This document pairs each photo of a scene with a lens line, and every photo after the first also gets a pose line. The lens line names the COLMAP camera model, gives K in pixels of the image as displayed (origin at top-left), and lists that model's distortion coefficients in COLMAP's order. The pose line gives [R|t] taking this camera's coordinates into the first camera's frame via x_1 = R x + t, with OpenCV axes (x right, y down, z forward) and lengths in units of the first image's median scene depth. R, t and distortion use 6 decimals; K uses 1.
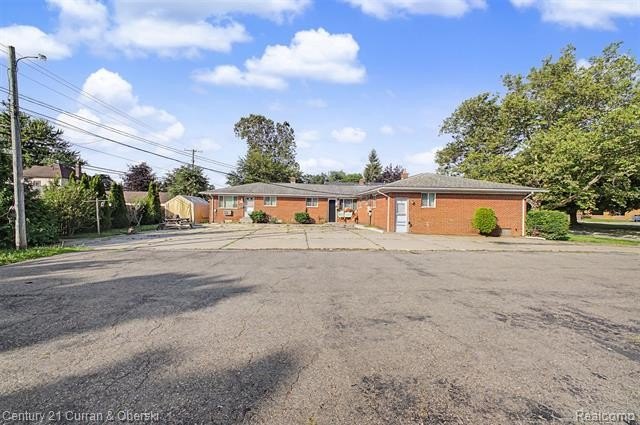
lens RADIAL K [[260.7, 0, 320.8], [0, 260.7, 204.1], [0, 0, 1]] dist [0.012575, -0.000219]
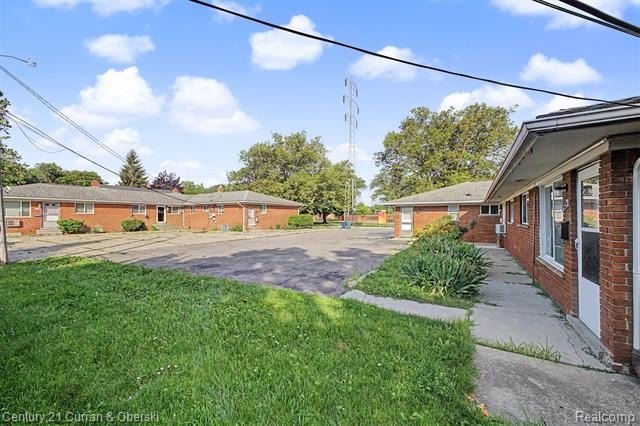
lens RADIAL K [[255.9, 0, 320.0], [0, 255.9, 213.0], [0, 0, 1]] dist [0.012751, -0.000460]
pose [[0.558609, -0.009474, 0.829377, -0.476777], [-0.004228, 0.999889, 0.014269, -0.010793], [-0.829420, -0.011477, 0.558507, -0.139053]]
